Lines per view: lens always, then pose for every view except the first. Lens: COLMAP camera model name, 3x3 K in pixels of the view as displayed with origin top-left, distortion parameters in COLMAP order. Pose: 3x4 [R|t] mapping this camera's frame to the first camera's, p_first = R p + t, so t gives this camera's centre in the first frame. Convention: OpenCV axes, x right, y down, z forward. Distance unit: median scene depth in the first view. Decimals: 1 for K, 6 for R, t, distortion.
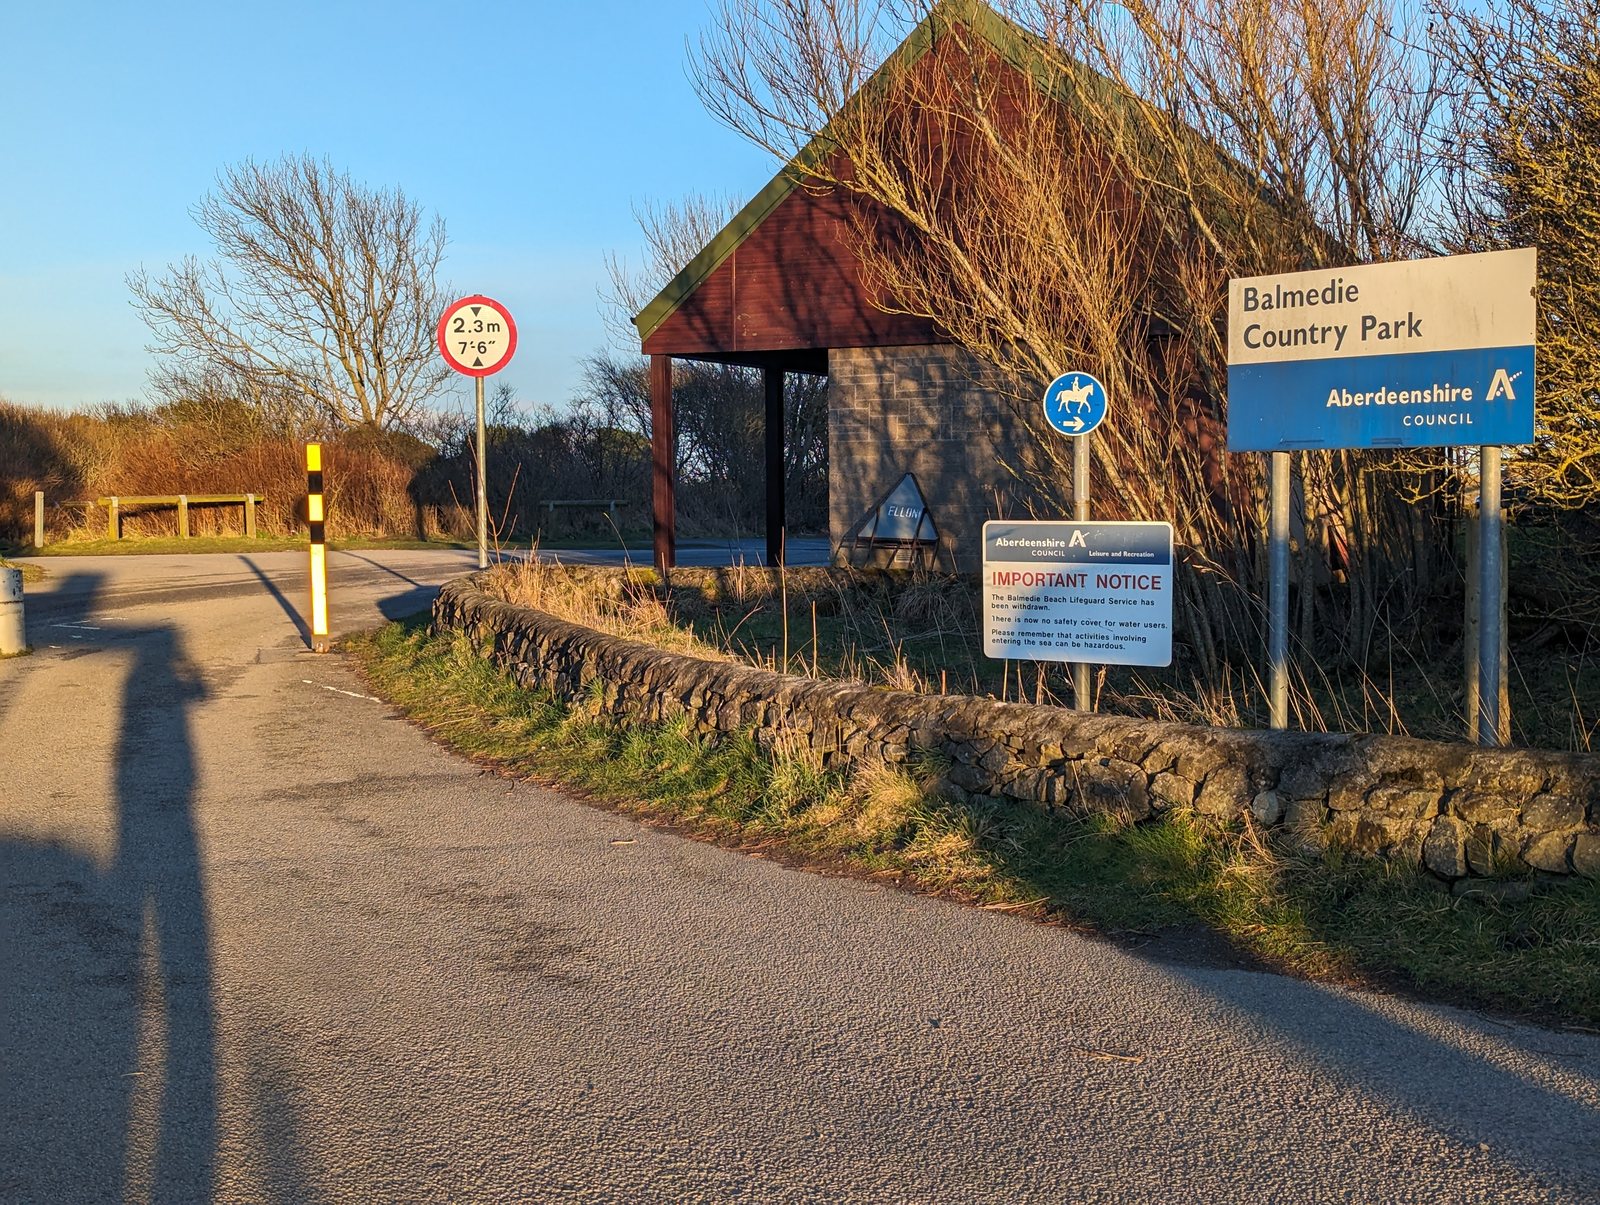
lens RADIAL K [[2700.3, 0, 806.7], [0, 2700.3, 634.4], [0, 0, 1]] dist [0.424823, -1.335504]
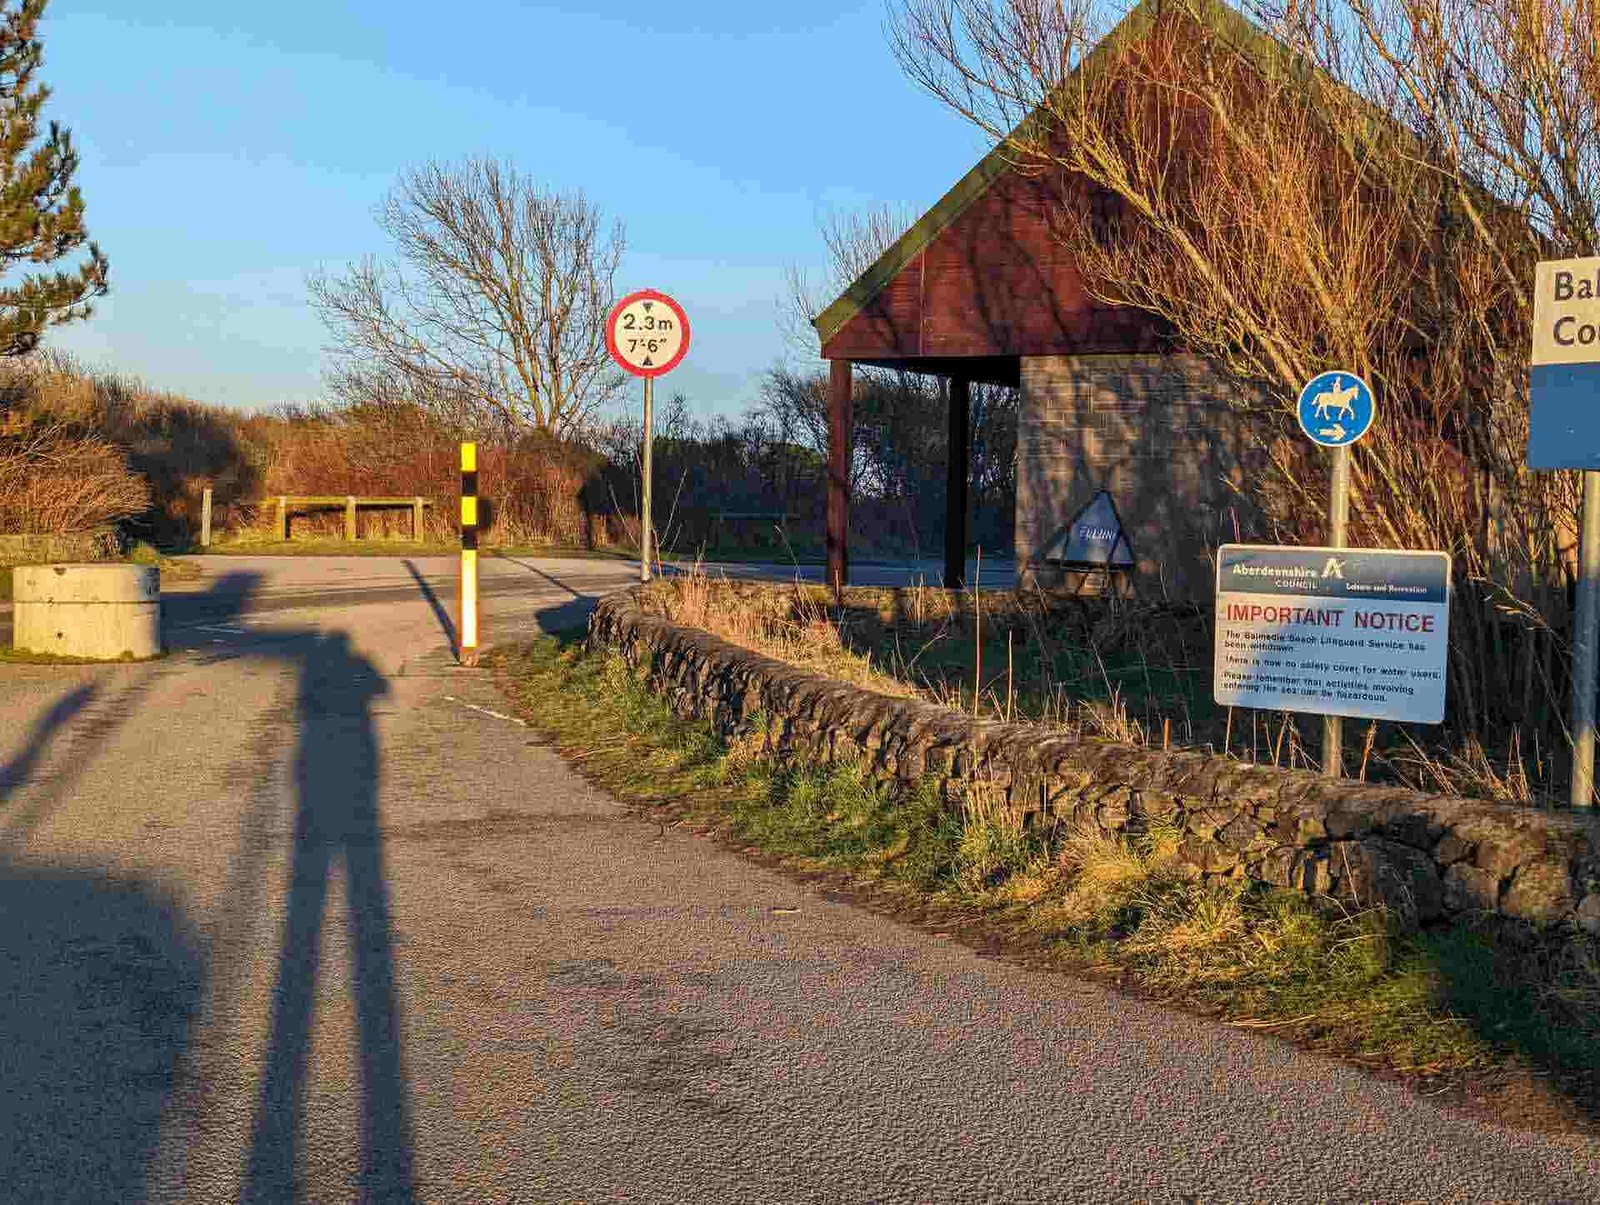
lens RADIAL K [[2700.3, 0, 806.7], [0, 2700.3, 634.4], [0, 0, 1]] dist [0.424823, -1.335504]
pose [[0.997595, 0.031874, -0.061554, -0.007855], [-0.032276, 0.999464, -0.005549, -0.003512], [0.061345, 0.007522, 0.998088, 0.103819]]
